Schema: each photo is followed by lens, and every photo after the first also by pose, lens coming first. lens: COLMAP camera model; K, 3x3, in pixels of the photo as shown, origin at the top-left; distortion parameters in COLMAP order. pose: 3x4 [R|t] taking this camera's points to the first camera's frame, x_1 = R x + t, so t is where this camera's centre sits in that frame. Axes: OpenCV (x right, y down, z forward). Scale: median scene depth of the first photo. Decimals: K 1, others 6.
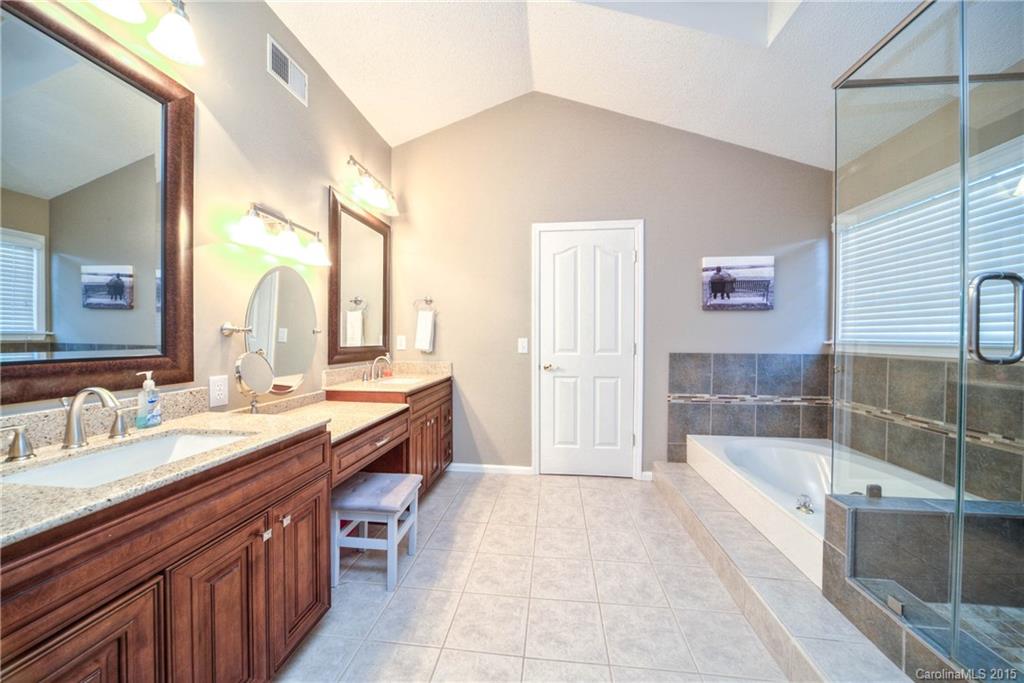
lens RADIAL K [[356.4, 0, 507.8], [0, 356.4, 341.5], [0, 0, 1]] dist [-0.005638, -0.000042]
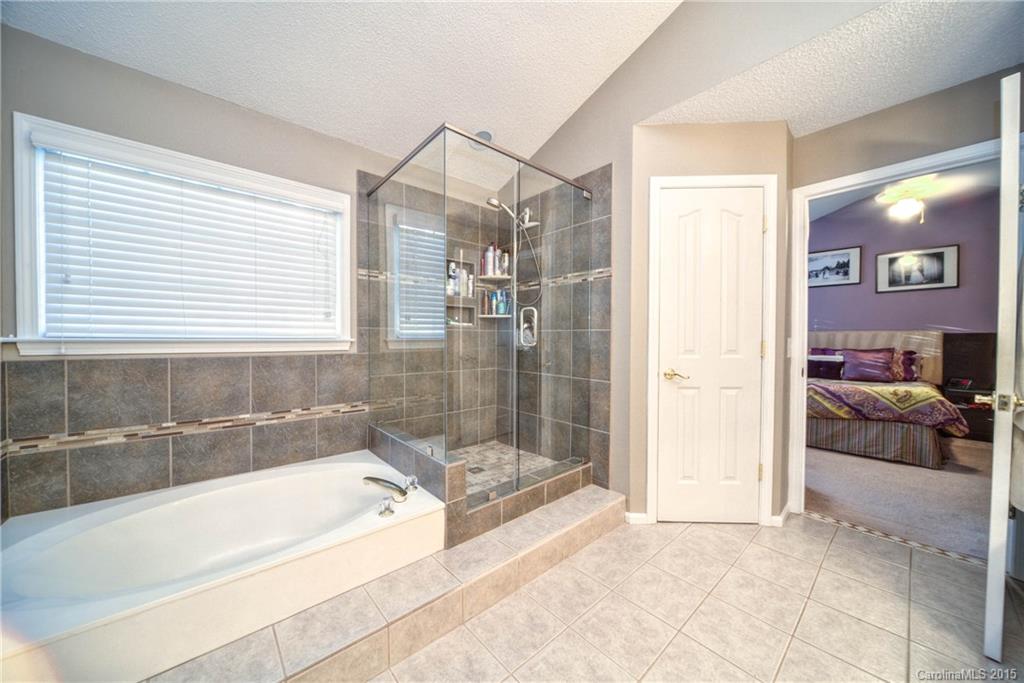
lens RADIAL K [[356.4, 0, 516.3], [0, 356.4, 341.0], [0, 0, 1]] dist [-0.005638, -0.000042]
pose [[-0.744117, -0.010290, 0.667970, -0.055608], [0.002701, 0.999827, 0.018411, -0.005414], [-0.668044, 0.015504, -0.743960, 1.280994]]
